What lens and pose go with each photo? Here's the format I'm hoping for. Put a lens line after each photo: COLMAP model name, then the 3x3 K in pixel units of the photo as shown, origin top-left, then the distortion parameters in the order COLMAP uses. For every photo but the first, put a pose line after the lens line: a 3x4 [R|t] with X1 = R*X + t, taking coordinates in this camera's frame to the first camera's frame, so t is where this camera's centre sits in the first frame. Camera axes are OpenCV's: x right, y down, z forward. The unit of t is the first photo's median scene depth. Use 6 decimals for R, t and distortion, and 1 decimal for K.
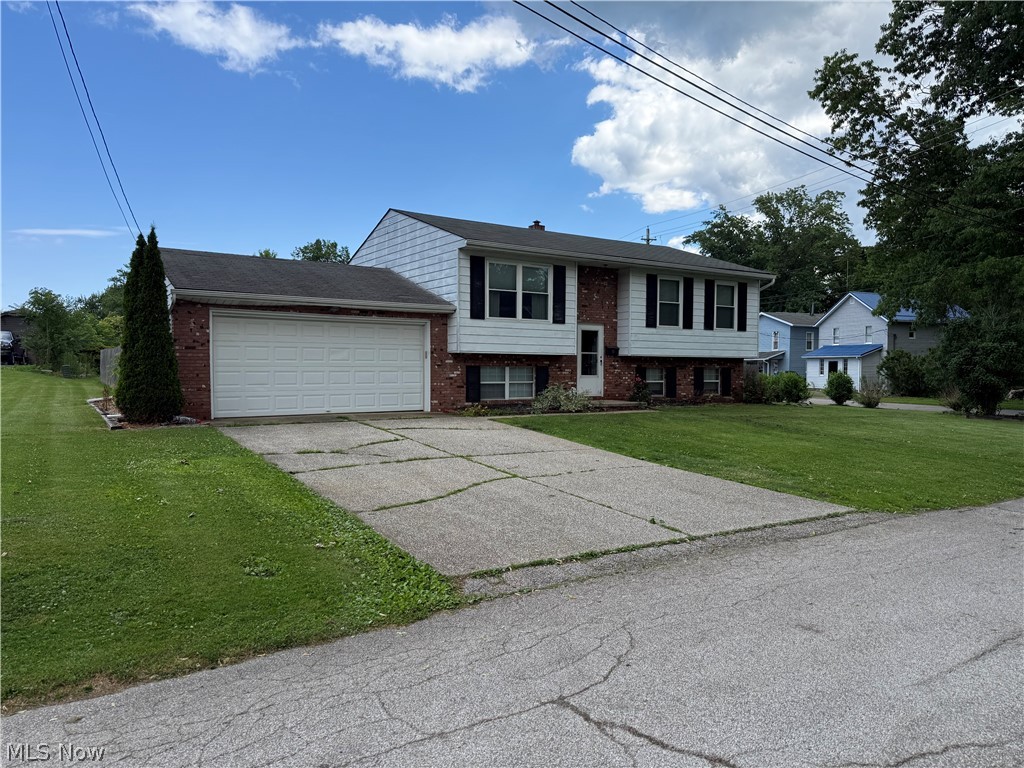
lens RADIAL K [[719.4, 0, 512.6], [0, 719.4, 388.1], [0, 0, 1]] dist [0.032423, -0.047128]
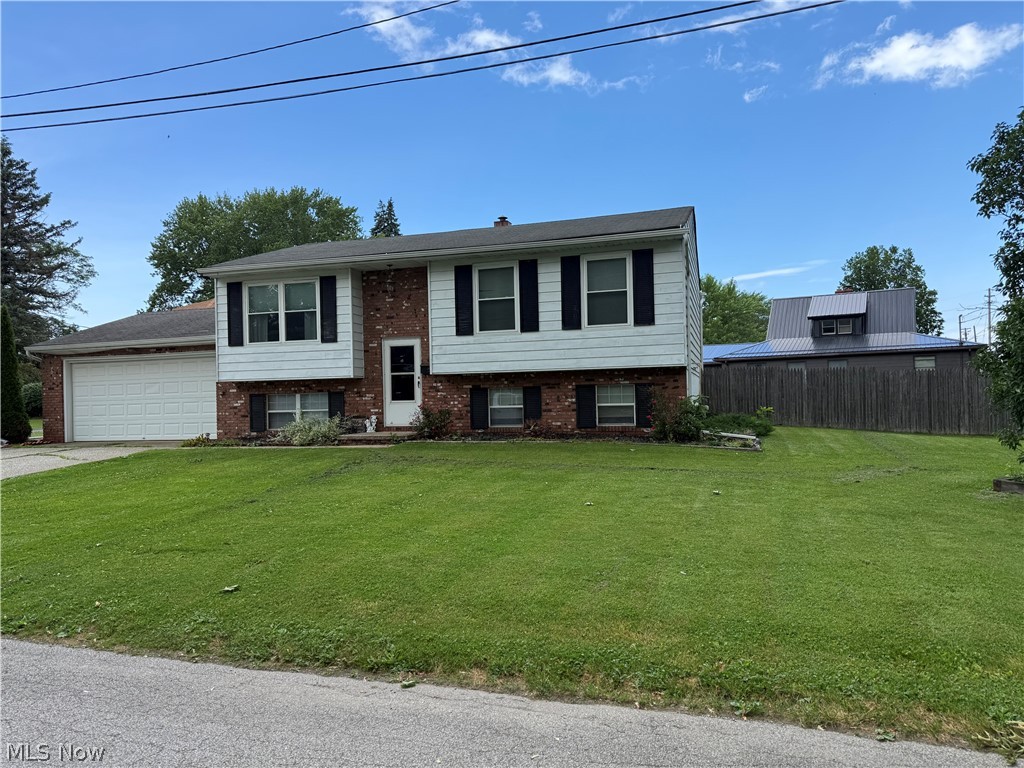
lens RADIAL K [[719.4, 0, 513.0], [0, 719.4, 385.7], [0, 0, 1]] dist [0.032423, -0.047128]
pose [[0.653352, -0.034344, -0.756274, 0.819183], [0.006687, 0.999193, -0.039599, -0.001588], [0.757024, 0.020815, 0.653055, 0.569791]]
